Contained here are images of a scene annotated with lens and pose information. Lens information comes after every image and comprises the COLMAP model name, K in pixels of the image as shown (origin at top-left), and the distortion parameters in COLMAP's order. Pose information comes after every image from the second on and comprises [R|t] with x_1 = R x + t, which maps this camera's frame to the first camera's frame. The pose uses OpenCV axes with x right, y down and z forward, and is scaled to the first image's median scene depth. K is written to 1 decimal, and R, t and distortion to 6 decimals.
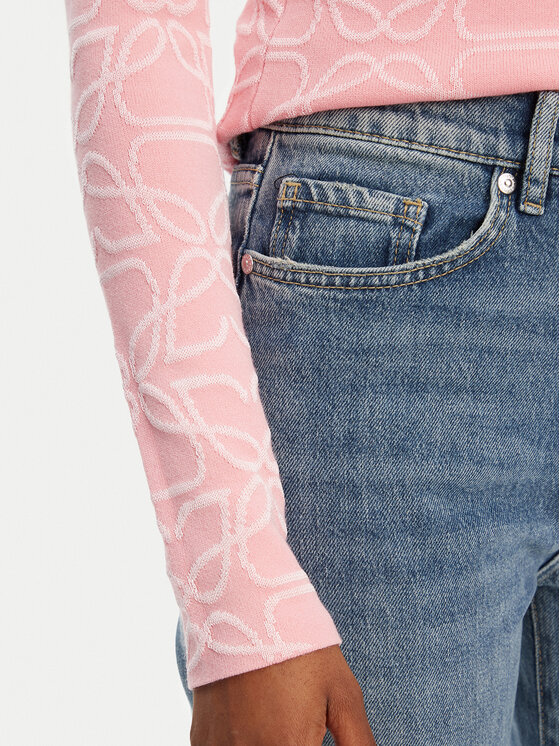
lens RADIAL K [[1590.6, 0, 280.0], [0, 1590.6, 373.0], [0, 0, 1]] dist [0.288587, 0.004707]
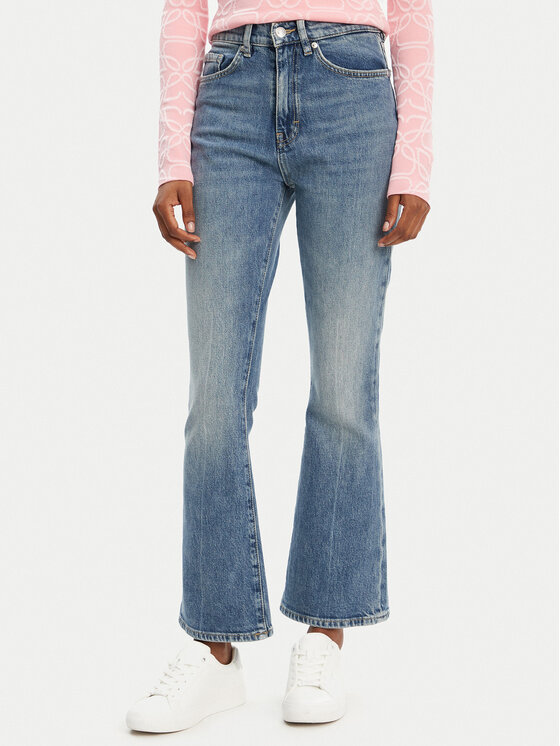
lens RADIAL K [[1281.3, 0, 280.0], [0, 1281.3, 373.0], [0, 0, 1]] dist [-0.052723, -0.060220]
pose [[0.855301, 0.077368, -0.512323, 1.679992], [-0.053608, 0.996696, 0.061018, 0.409697], [0.515351, -0.024724, 0.856623, -1.346447]]
